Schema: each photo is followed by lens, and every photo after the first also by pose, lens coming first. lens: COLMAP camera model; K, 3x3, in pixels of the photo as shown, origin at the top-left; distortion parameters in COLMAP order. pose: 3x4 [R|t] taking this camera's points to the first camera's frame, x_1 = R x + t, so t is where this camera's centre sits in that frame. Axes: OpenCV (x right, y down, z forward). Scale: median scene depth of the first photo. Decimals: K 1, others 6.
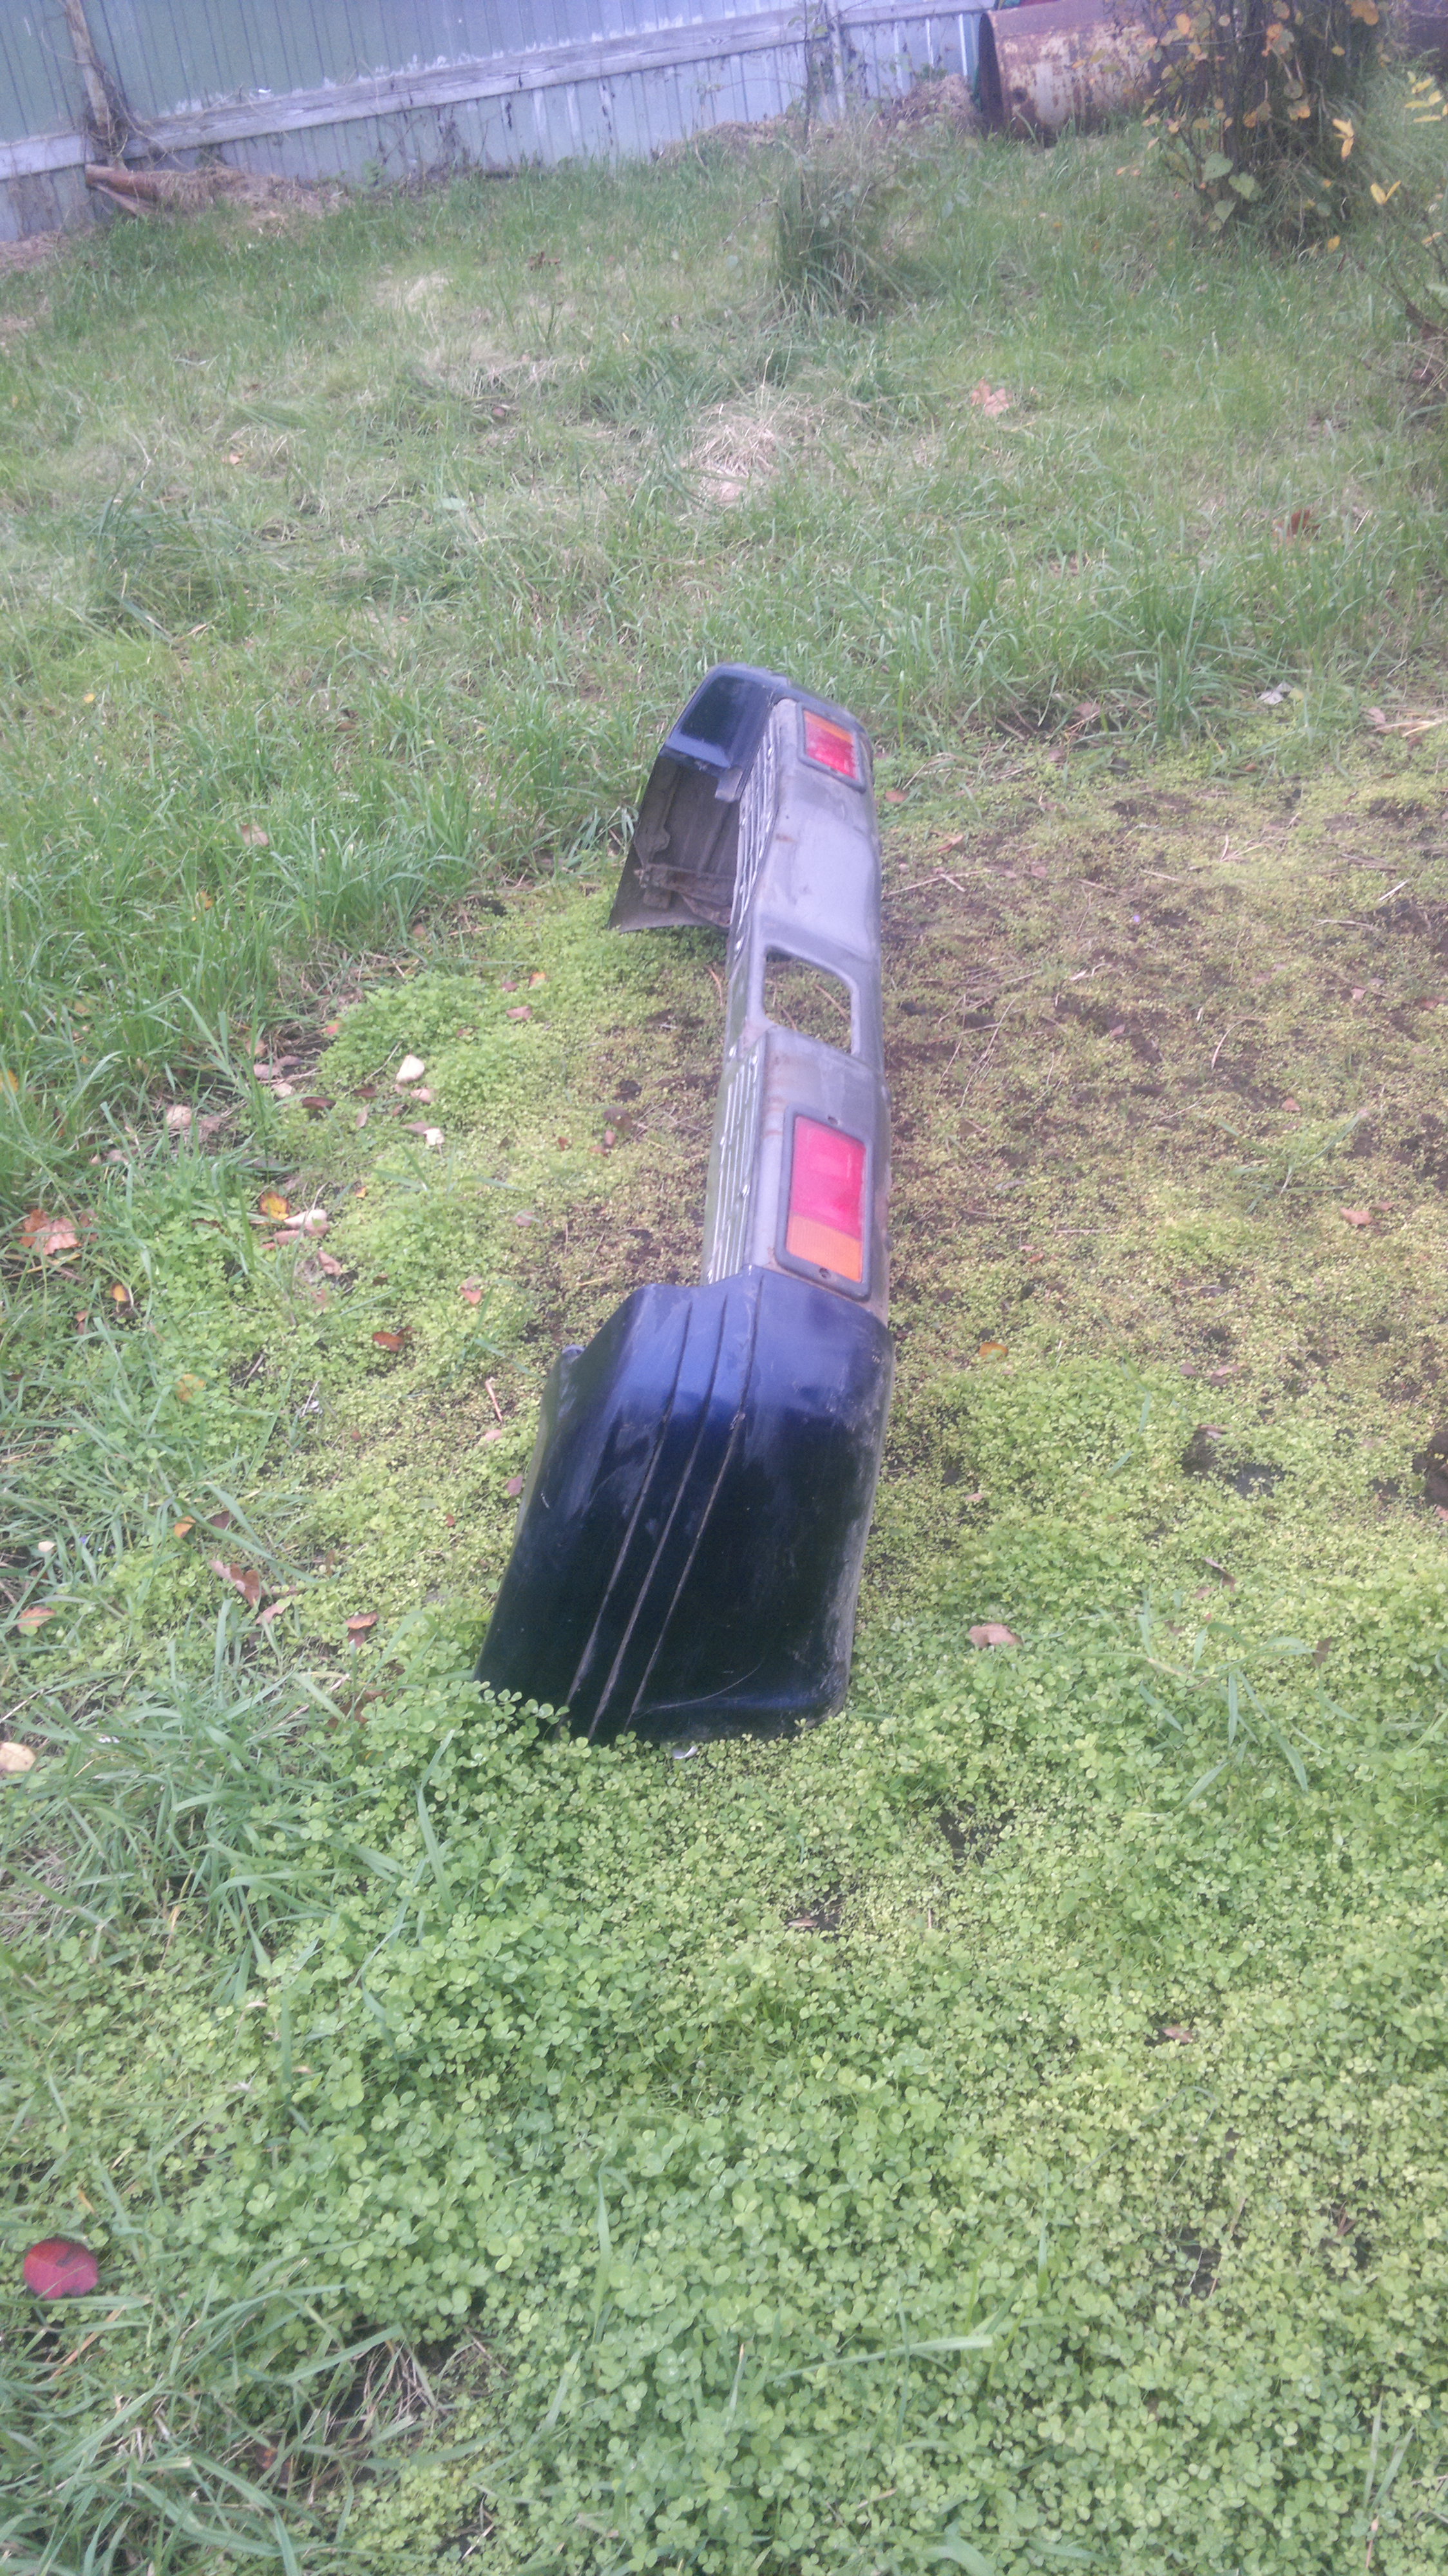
lens RADIAL K [[2153.7, 0, 716.4], [0, 2153.7, 1296.2], [0, 0, 1]] dist [0.059187, -0.110040]
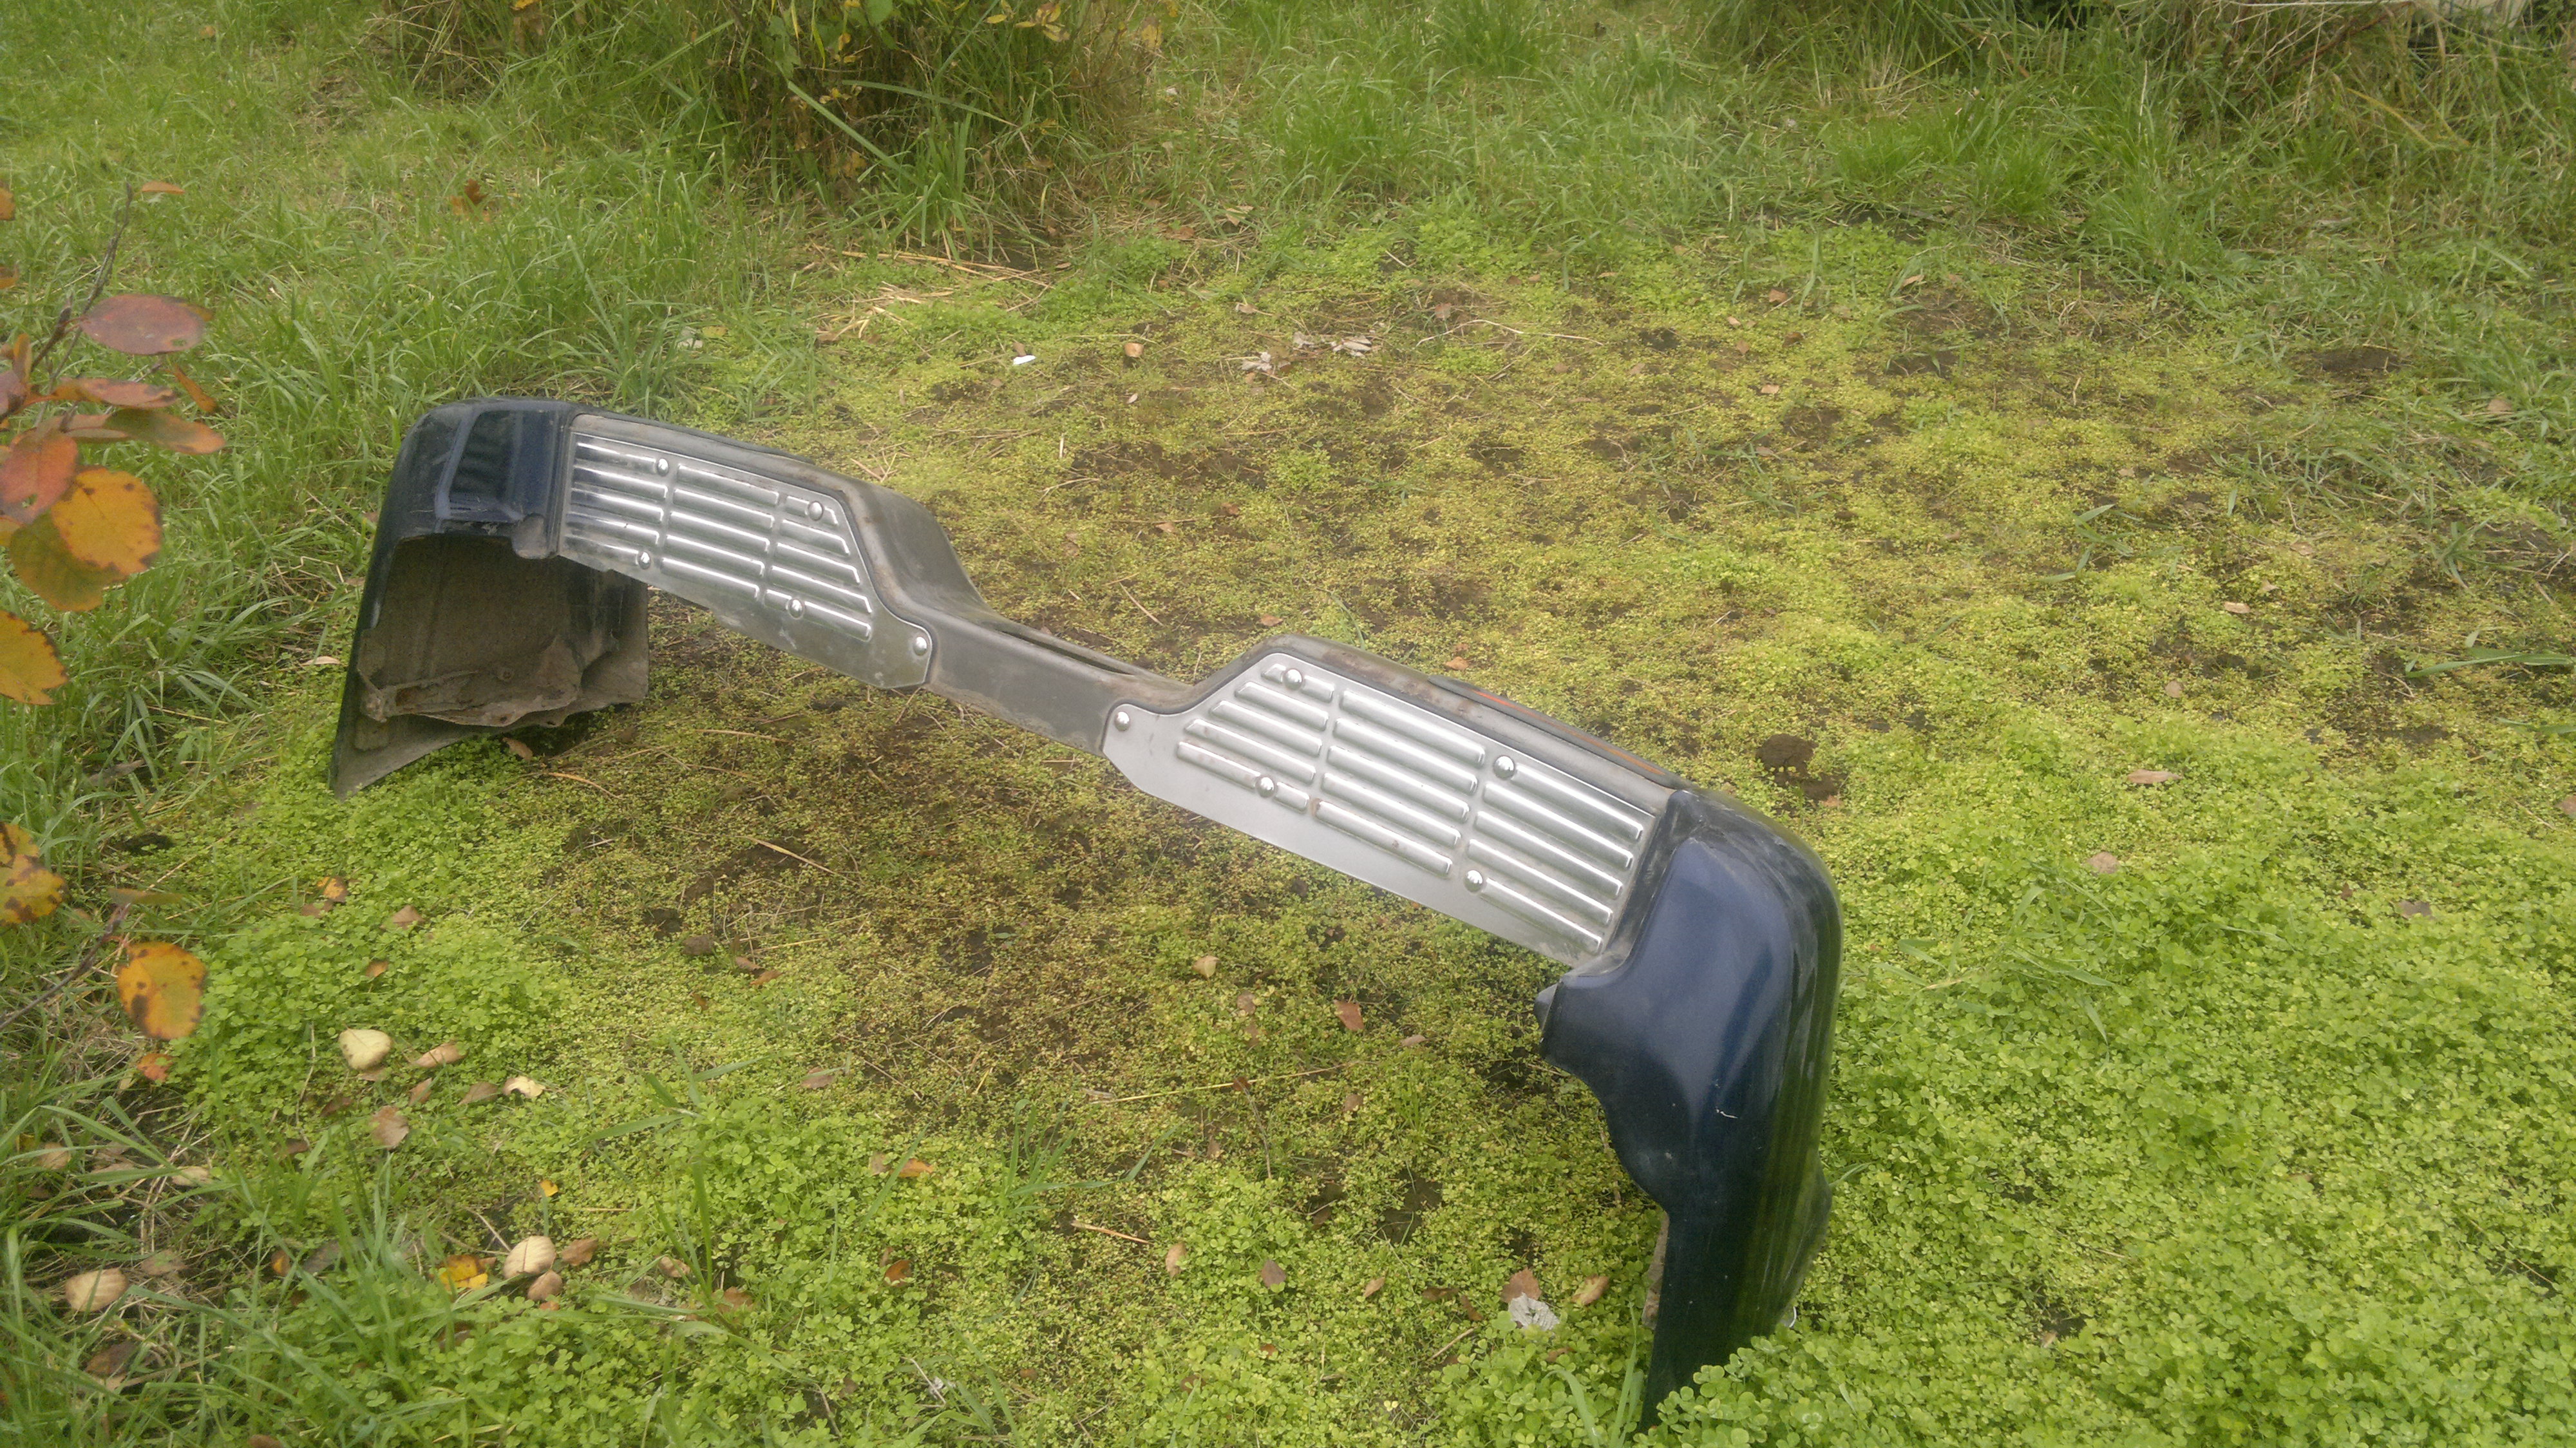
lens RADIAL K [[2153.7, 0, 1293.3], [0, 2153.7, 724.5], [0, 0, 1]] dist [0.059187, -0.110040]
pose [[0.526628, -0.367333, 0.766635, -0.482118], [0.456547, 0.882942, 0.109444, -0.136421], [-0.717096, 0.292369, 0.632687, 0.315534]]
